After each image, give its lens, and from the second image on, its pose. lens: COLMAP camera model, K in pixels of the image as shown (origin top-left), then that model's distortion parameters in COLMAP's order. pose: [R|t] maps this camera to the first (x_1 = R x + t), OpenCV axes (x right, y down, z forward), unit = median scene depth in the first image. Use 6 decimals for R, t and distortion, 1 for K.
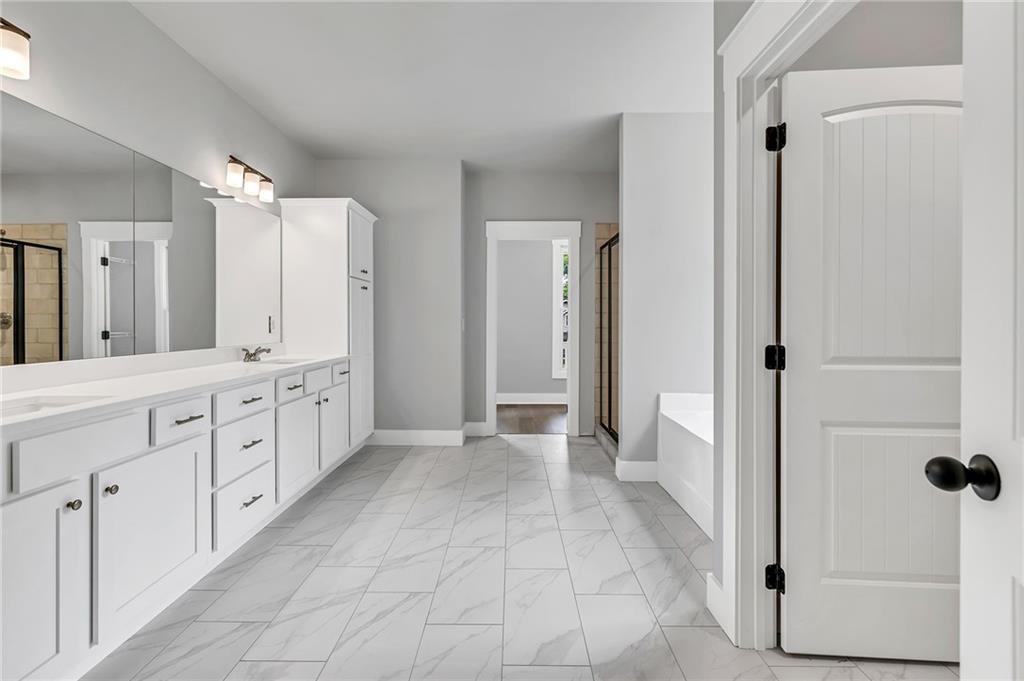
lens RADIAL K [[441.8, 0, 508.7], [0, 441.8, 324.9], [0, 0, 1]] dist [-0.000955, -0.000039]
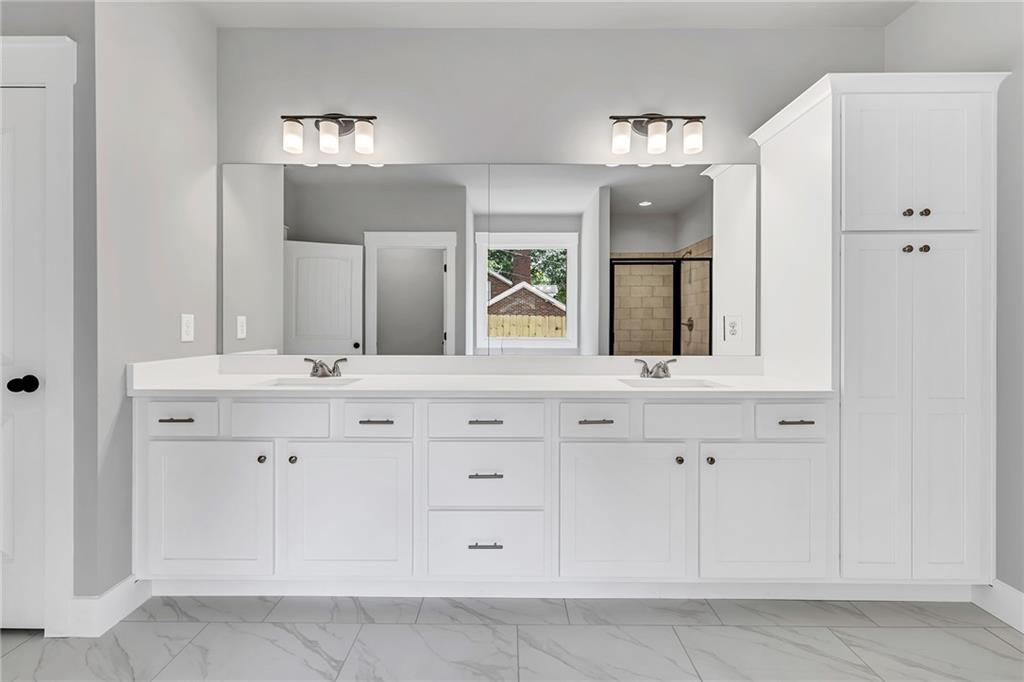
lens RADIAL K [[441.8, 0, 508.7], [0, 441.8, 325.4], [0, 0, 1]] dist [-0.000955, -0.000039]
pose [[-0.000421, 0.001172, -0.999999, 0.154983], [-0.000493, 0.999999, 0.001172, -0.005729], [1.000000, 0.000494, -0.000421, 0.701590]]
